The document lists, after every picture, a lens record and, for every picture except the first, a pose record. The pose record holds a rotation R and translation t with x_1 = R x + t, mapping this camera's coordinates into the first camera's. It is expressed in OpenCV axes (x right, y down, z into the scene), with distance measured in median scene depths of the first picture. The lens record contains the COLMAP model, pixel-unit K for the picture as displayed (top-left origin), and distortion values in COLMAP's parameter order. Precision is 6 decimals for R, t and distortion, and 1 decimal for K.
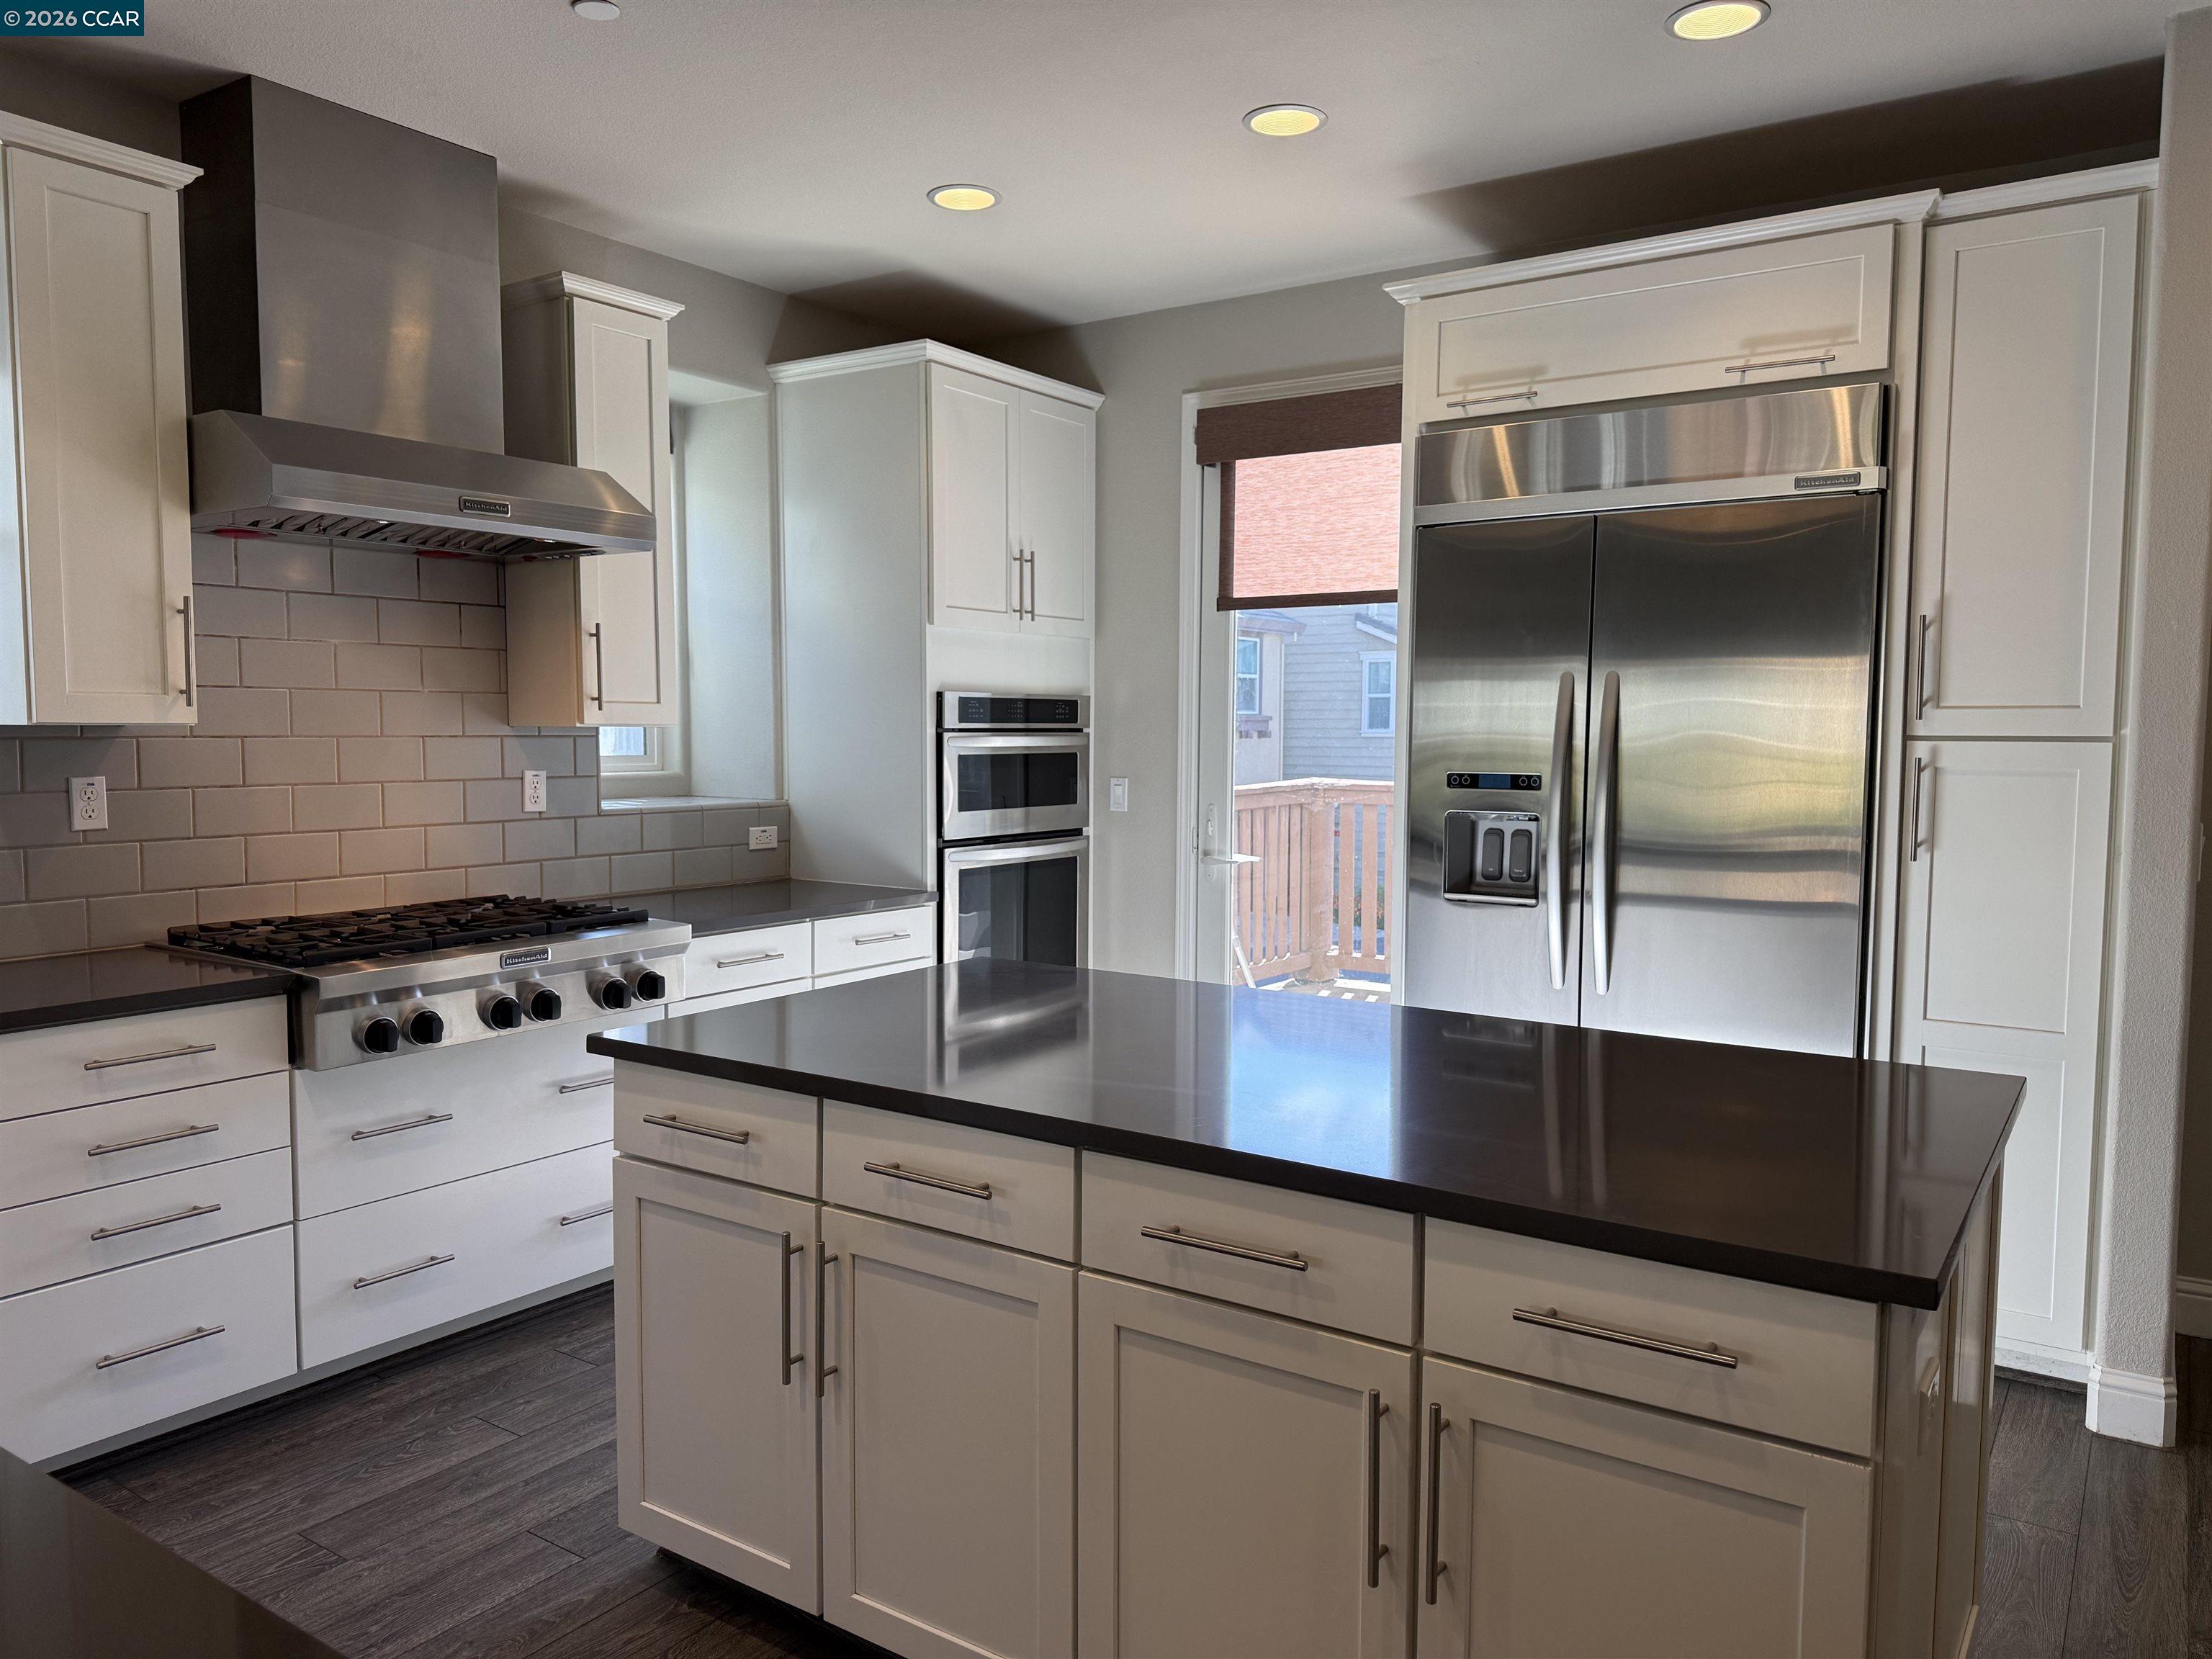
lens RADIAL K [[1562.7, 0, 1134.4], [0, 1562.7, 831.4], [0, 0, 1]] dist [0.047585, -0.000773]
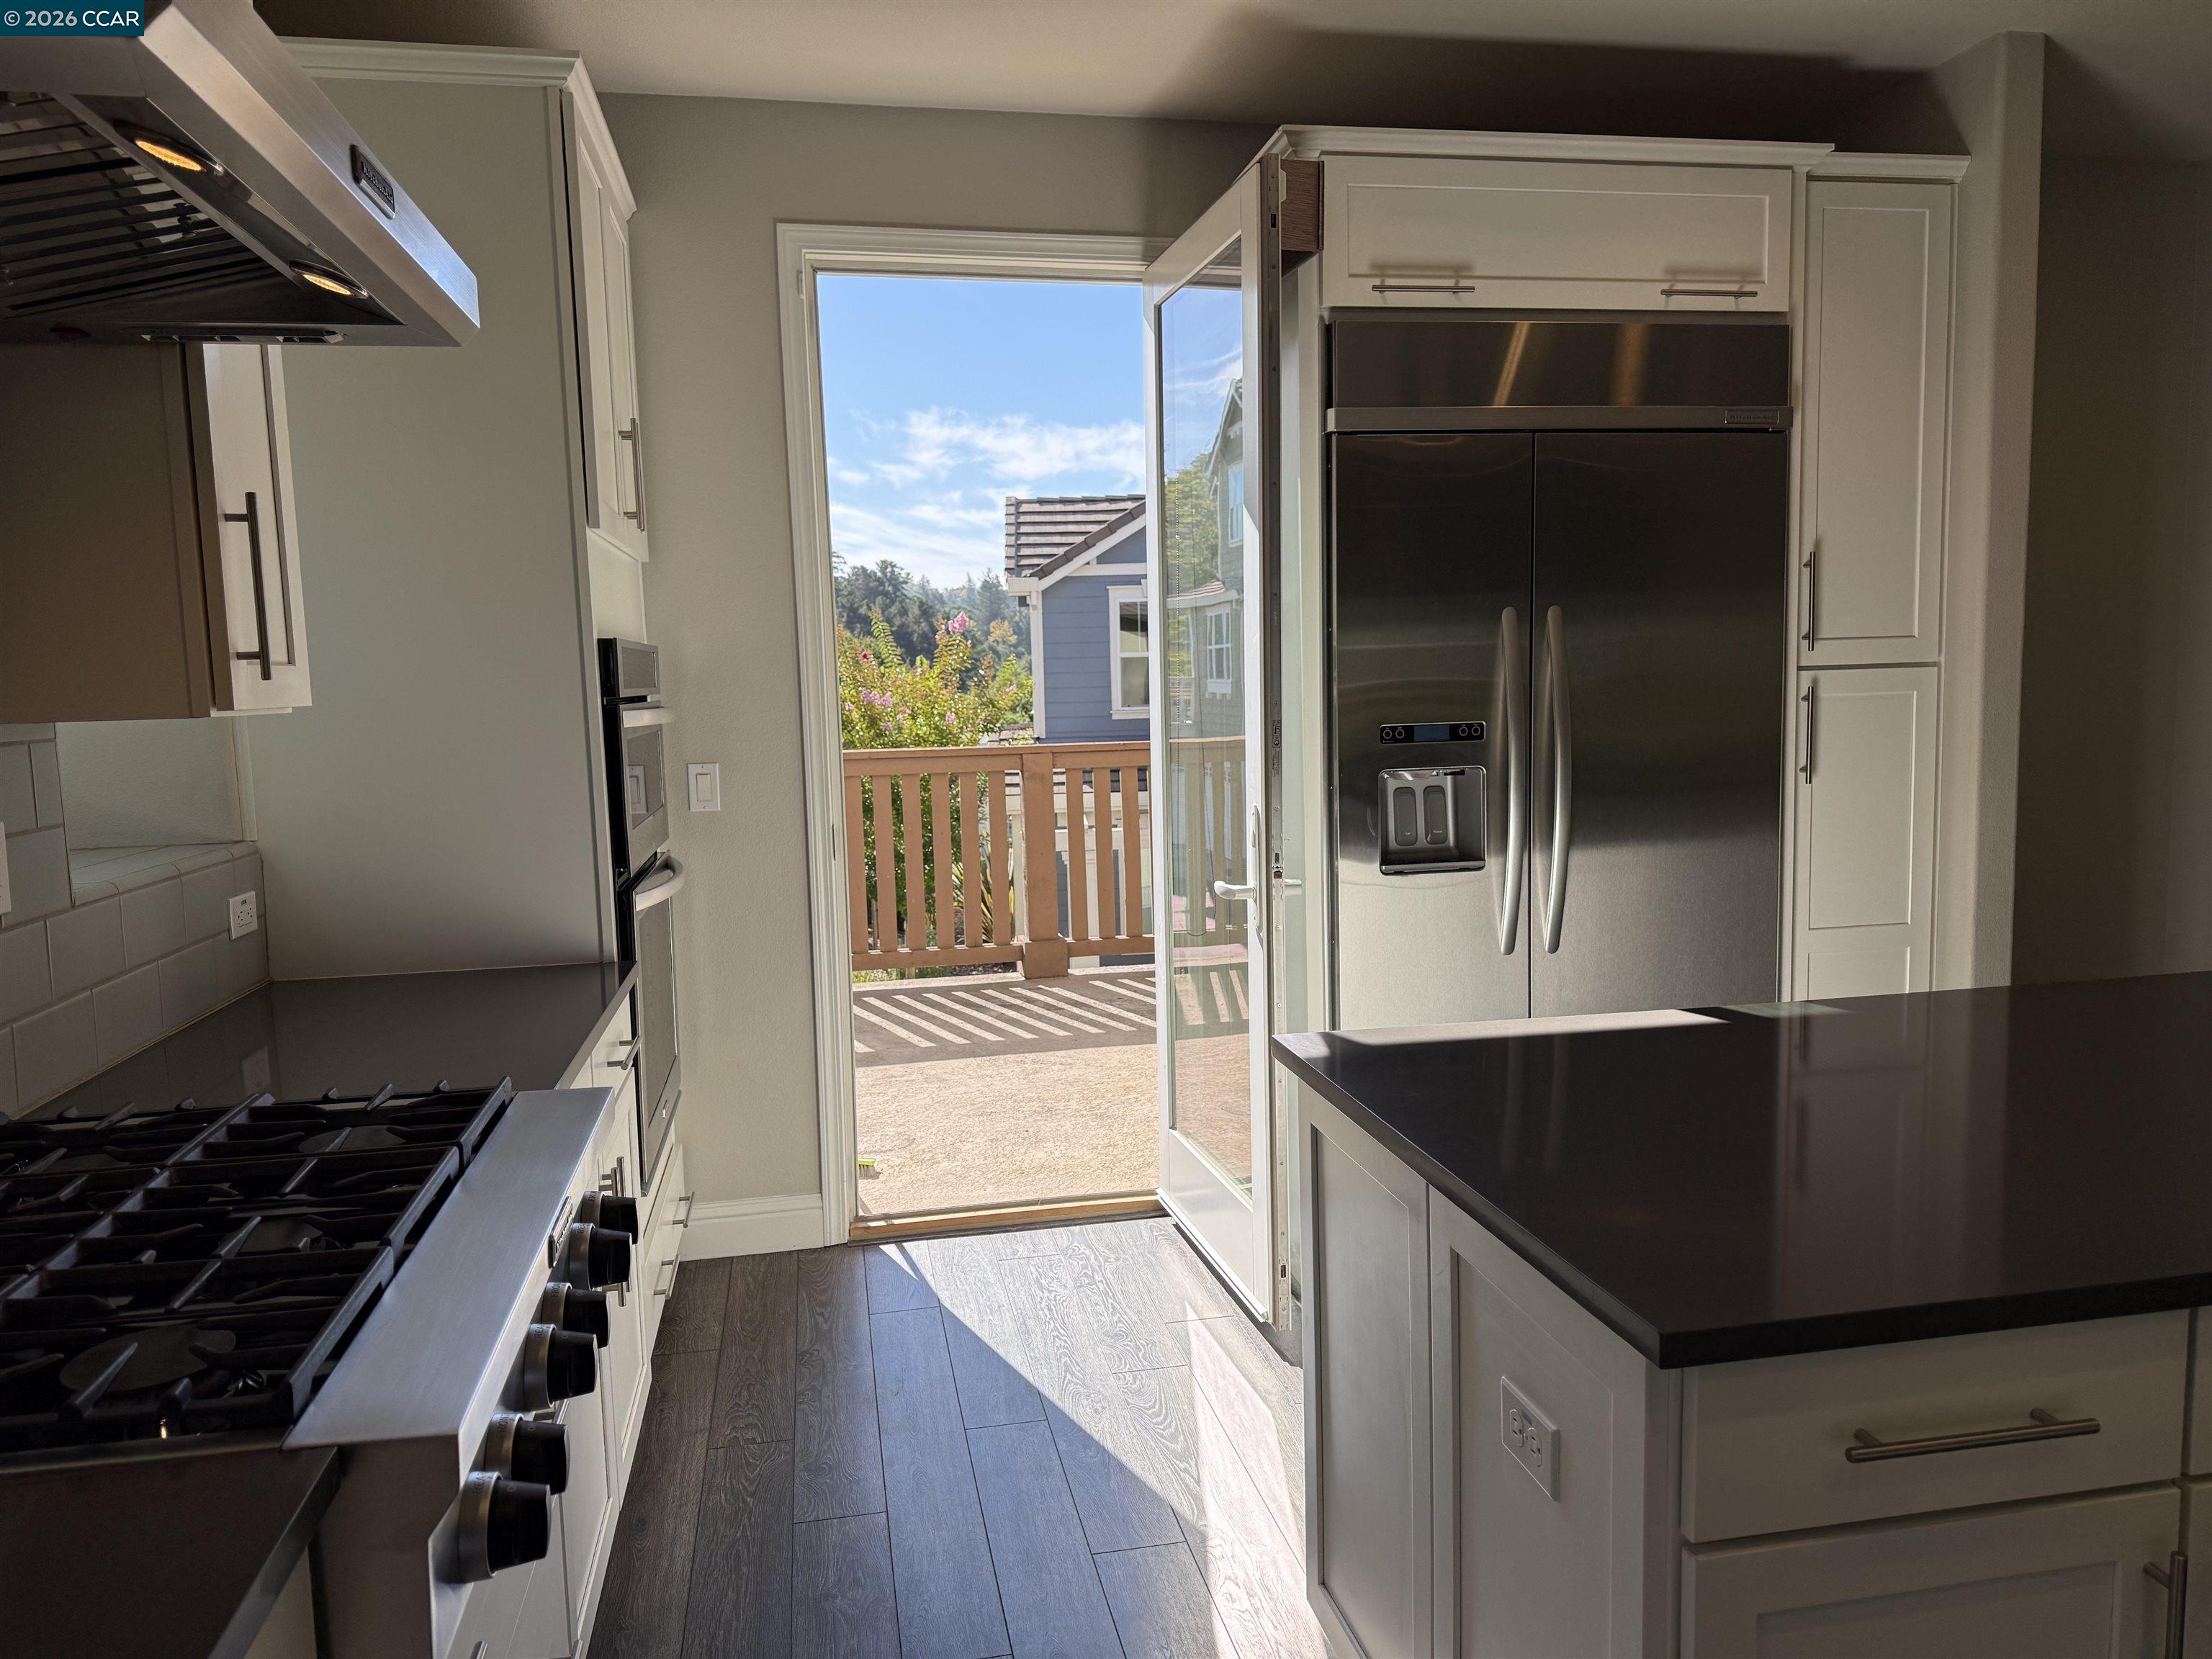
lens RADIAL K [[1562.7, 0, 1134.4], [0, 1562.7, 831.4], [0, 0, 1]] dist [0.047585, -0.000773]
pose [[0.701702, -0.096138, 0.705955, -0.461533], [0.077207, 0.995280, 0.058797, -0.037243], [-0.708275, 0.013246, 0.705812, 0.450399]]
